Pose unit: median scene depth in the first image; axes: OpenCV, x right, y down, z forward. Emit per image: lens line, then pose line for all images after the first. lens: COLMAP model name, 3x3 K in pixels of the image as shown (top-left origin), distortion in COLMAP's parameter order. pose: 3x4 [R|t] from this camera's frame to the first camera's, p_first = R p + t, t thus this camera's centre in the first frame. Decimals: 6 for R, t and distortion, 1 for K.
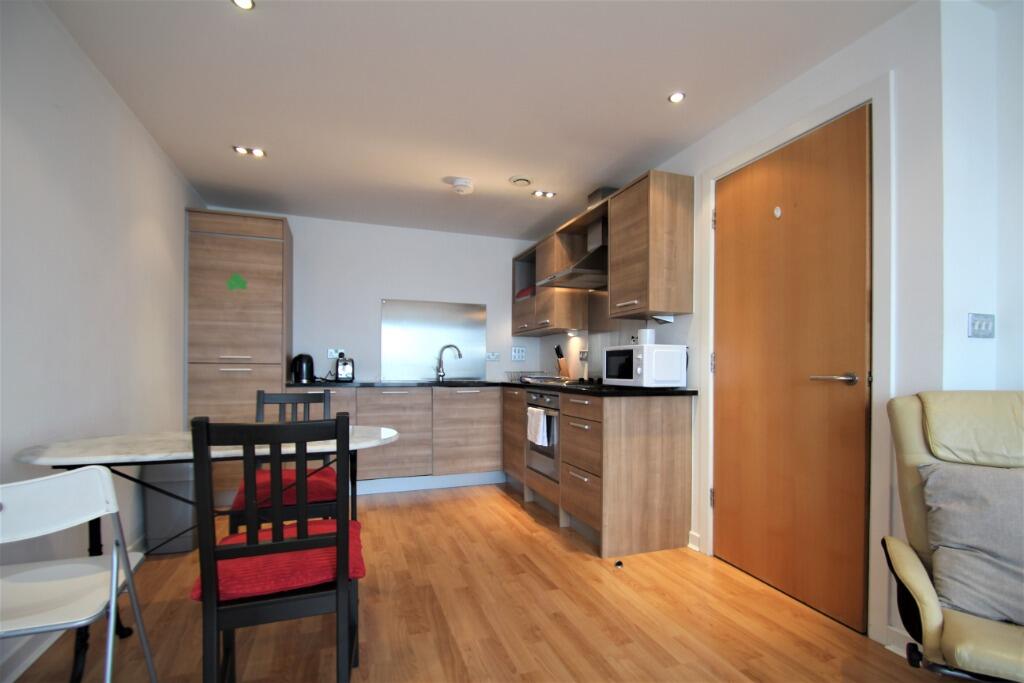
lens RADIAL K [[473.9, 0, 516.5], [0, 473.9, 373.6], [0, 0, 1]] dist [0.003811, -0.010174]
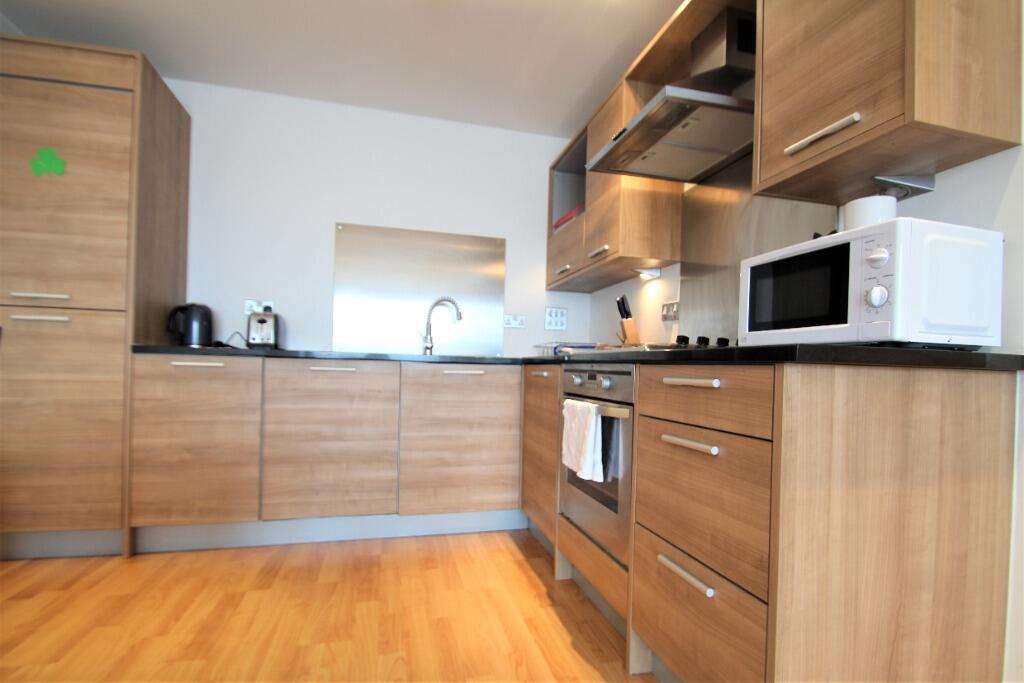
lens RADIAL K [[494.8, 0, 517.1], [0, 494.8, 372.7], [0, 0, 1]] dist [0.003666, -0.012476]
pose [[0.995298, 0.021224, -0.094504, 0.022894], [-0.021286, 0.999773, 0.000344, 0.043480], [0.094490, 0.001669, 0.995524, 0.470487]]
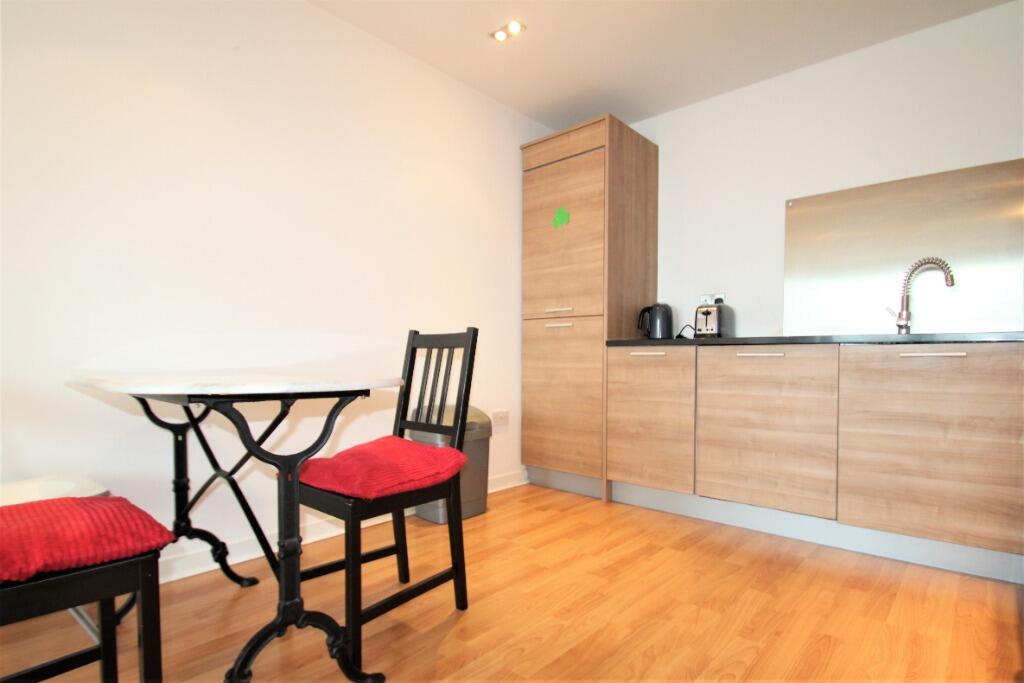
lens RADIAL K [[518.0, 0, 512.9], [0, 518.0, 374.7], [0, 0, 1]] dist [0.002053, -0.014118]
pose [[0.463584, 0.023047, -0.885753, 0.163191], [-0.005931, 0.999720, 0.022908, 0.056411], [0.886033, -0.005366, 0.463591, 0.508009]]
